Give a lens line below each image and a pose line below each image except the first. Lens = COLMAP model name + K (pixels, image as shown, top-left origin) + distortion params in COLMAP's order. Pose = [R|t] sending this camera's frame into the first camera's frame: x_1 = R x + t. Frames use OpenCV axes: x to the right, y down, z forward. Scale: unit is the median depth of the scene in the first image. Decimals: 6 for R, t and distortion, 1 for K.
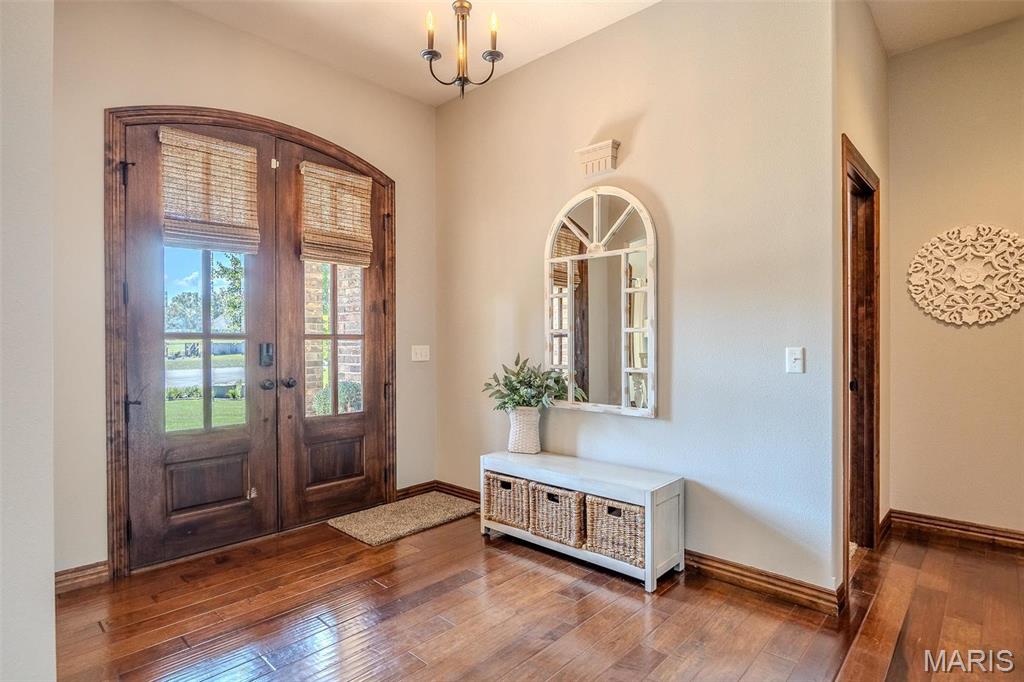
lens RADIAL K [[524.0, 0, 510.4], [0, 524.0, 341.0], [0, 0, 1]] dist [-0.007635, -0.000418]
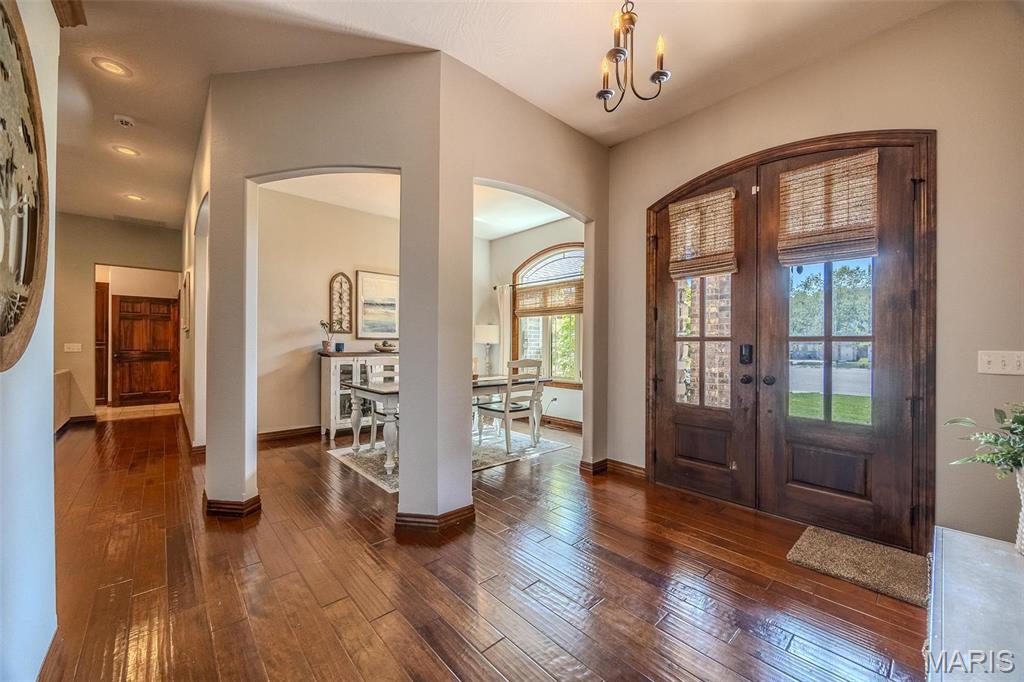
lens RADIAL K [[395.1, 0, 509.7], [0, 395.1, 341.6], [0, 0, 1]] dist [-0.001114, -0.000428]
pose [[-0.077088, -0.000794, -0.997024, 0.464972], [-0.006208, 0.999981, -0.000316, 0.001025], [0.997005, 0.006165, -0.077091, 0.527967]]
